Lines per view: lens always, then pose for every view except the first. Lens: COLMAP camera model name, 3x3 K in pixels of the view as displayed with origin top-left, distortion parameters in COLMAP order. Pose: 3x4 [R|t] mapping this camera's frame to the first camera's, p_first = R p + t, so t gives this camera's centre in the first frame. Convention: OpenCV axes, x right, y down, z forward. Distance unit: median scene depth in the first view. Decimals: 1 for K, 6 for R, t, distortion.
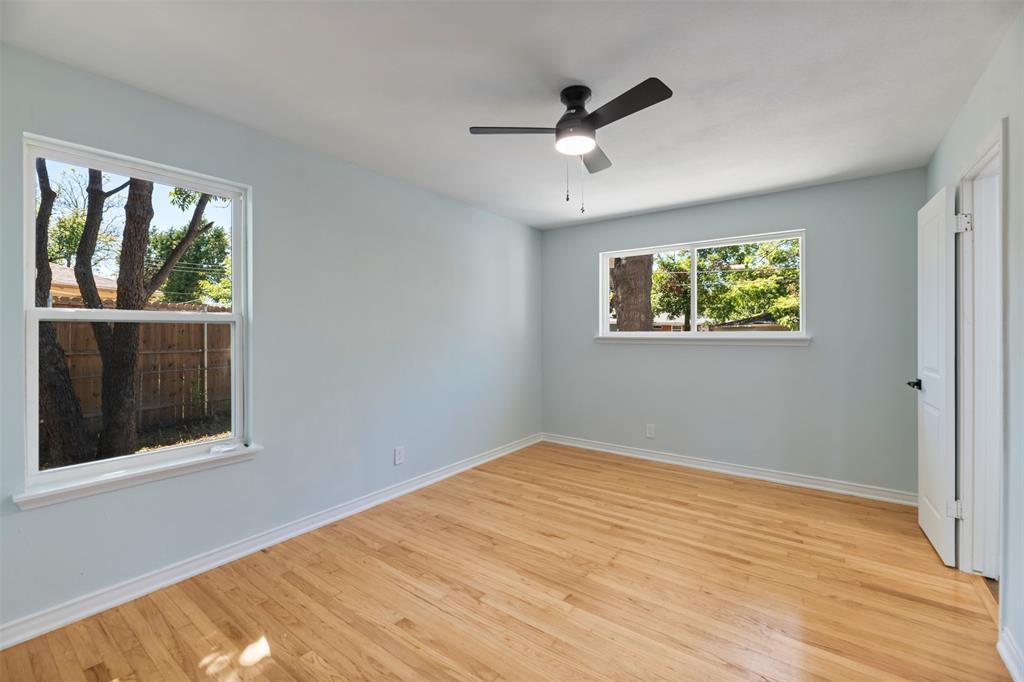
lens RADIAL K [[423.5, 0, 493.7], [0, 423.5, 338.9], [0, 0, 1]] dist [-0.003103, 0.000012]
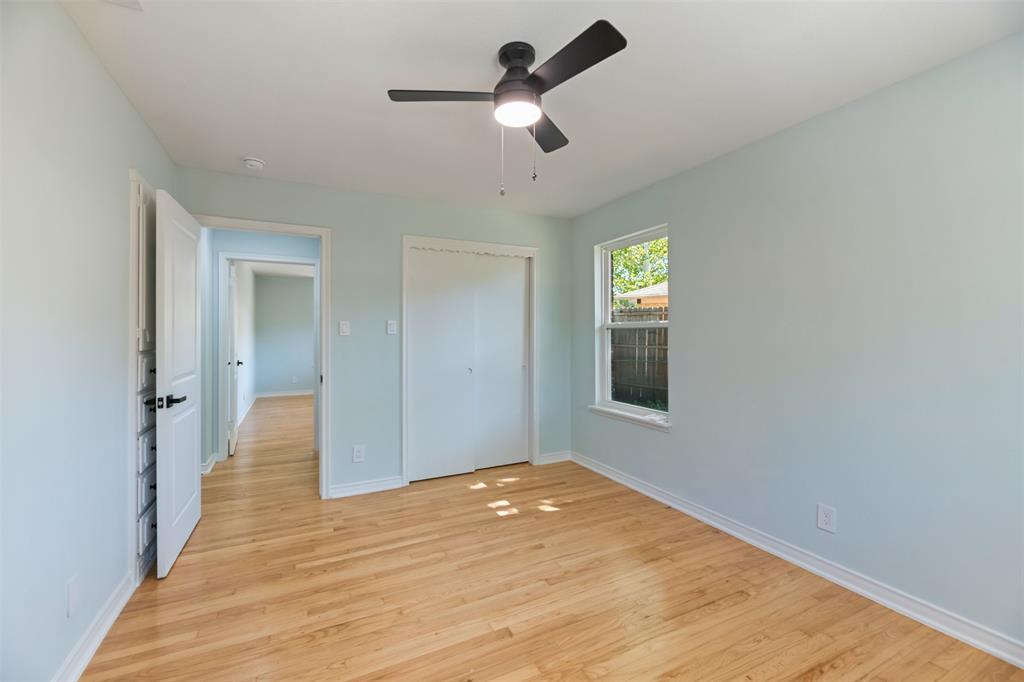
lens RADIAL K [[423.5, 0, 514.6], [0, 423.5, 334.7], [0, 0, 1]] dist [-0.003103, 0.000012]
pose [[-0.435005, -0.000610, -0.900428, 0.876491], [-0.004587, 0.999988, 0.001538, -0.012762], [0.900416, 0.004800, -0.435003, 1.261911]]
